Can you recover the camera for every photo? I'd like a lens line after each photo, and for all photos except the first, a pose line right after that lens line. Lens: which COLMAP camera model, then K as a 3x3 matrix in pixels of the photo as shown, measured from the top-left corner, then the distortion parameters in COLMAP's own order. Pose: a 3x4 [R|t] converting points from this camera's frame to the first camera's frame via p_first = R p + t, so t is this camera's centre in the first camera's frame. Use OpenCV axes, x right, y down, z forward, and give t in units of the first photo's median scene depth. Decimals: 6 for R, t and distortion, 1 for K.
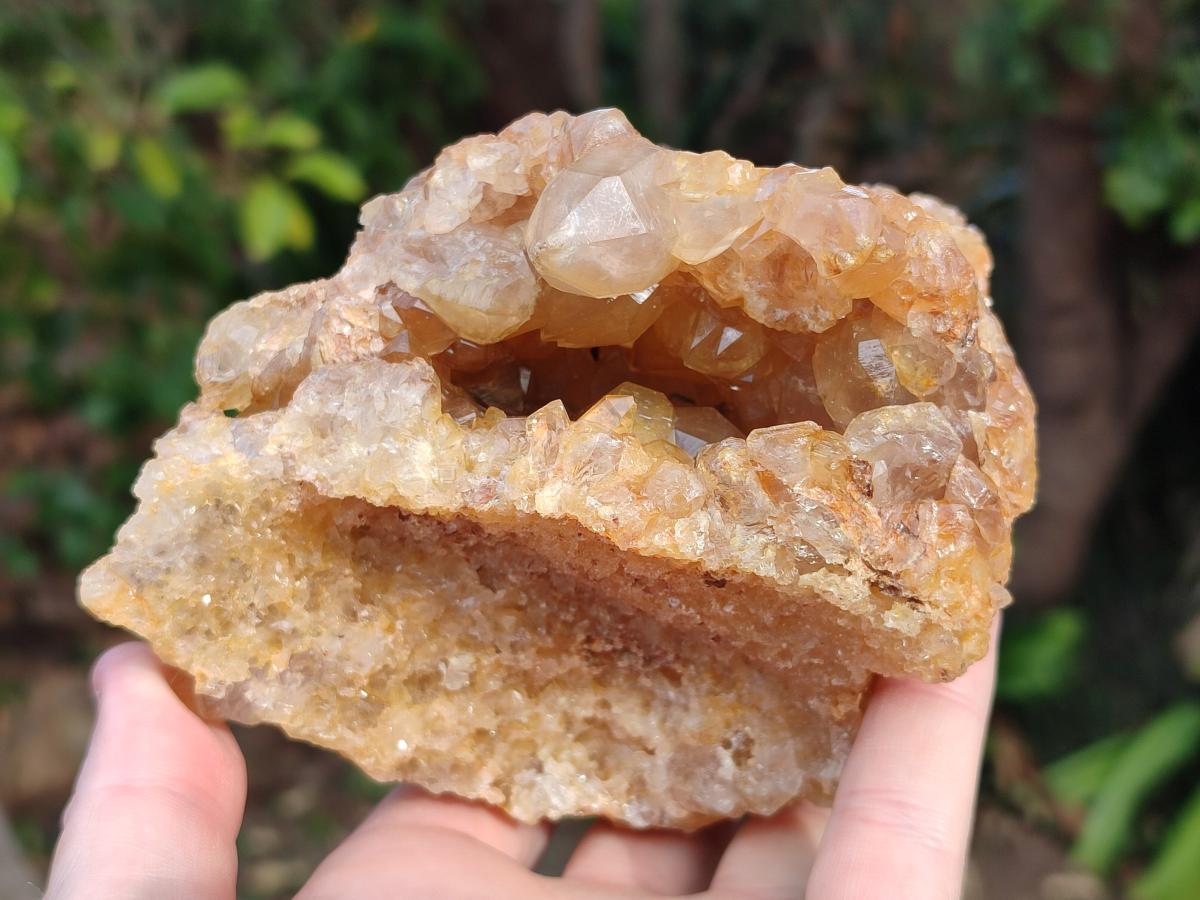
lens RADIAL K [[1897.8, 0, 600.0], [0, 1897.8, 450.0], [0, 0, 1]] dist [0.326586, -2.547347]
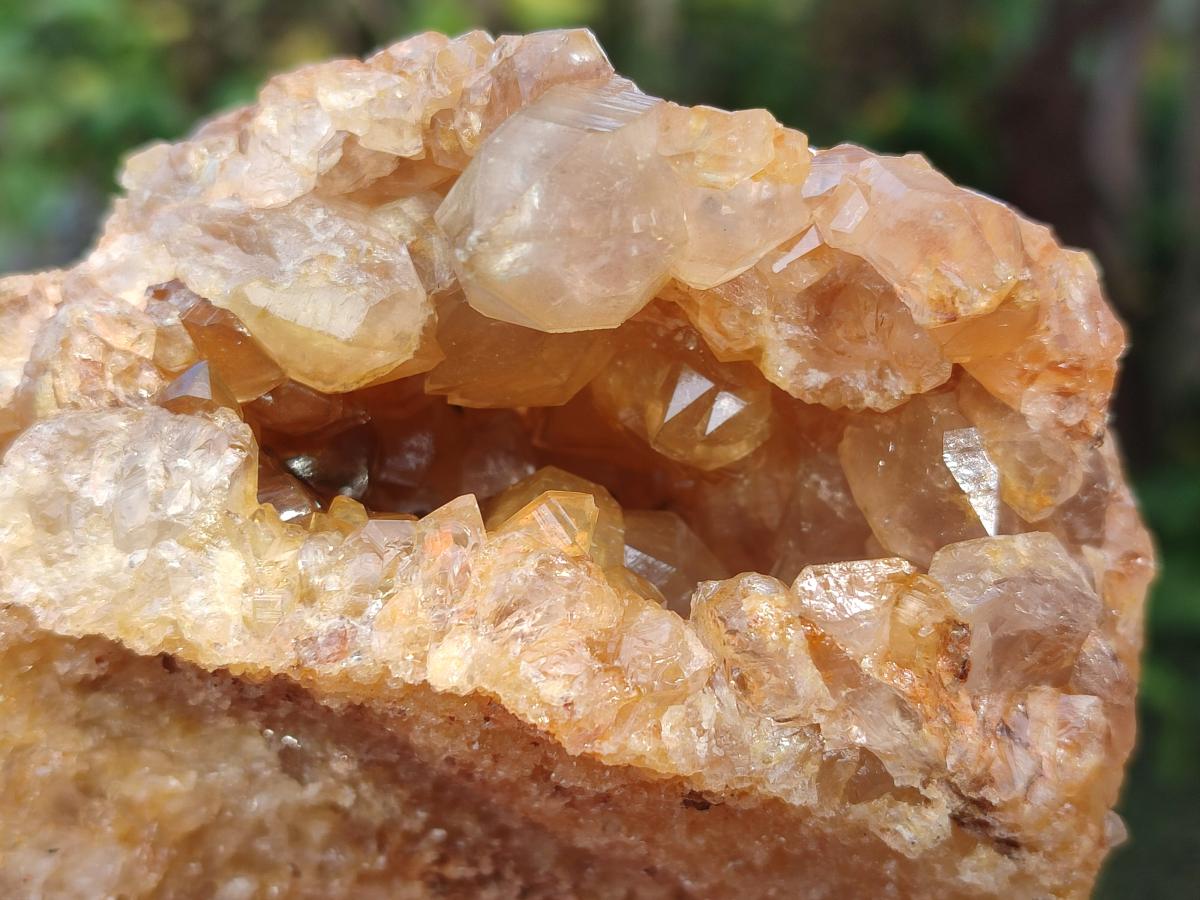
lens RADIAL K [[1897.8, 0, 600.0], [0, 1897.8, 450.0], [0, 0, 1]] dist [0.326586, -2.547347]
pose [[0.978315, 0.061116, 0.197899, -0.098976], [-0.056030, 0.997941, -0.031206, -0.023275], [-0.199399, 0.019442, 0.979725, 0.388013]]
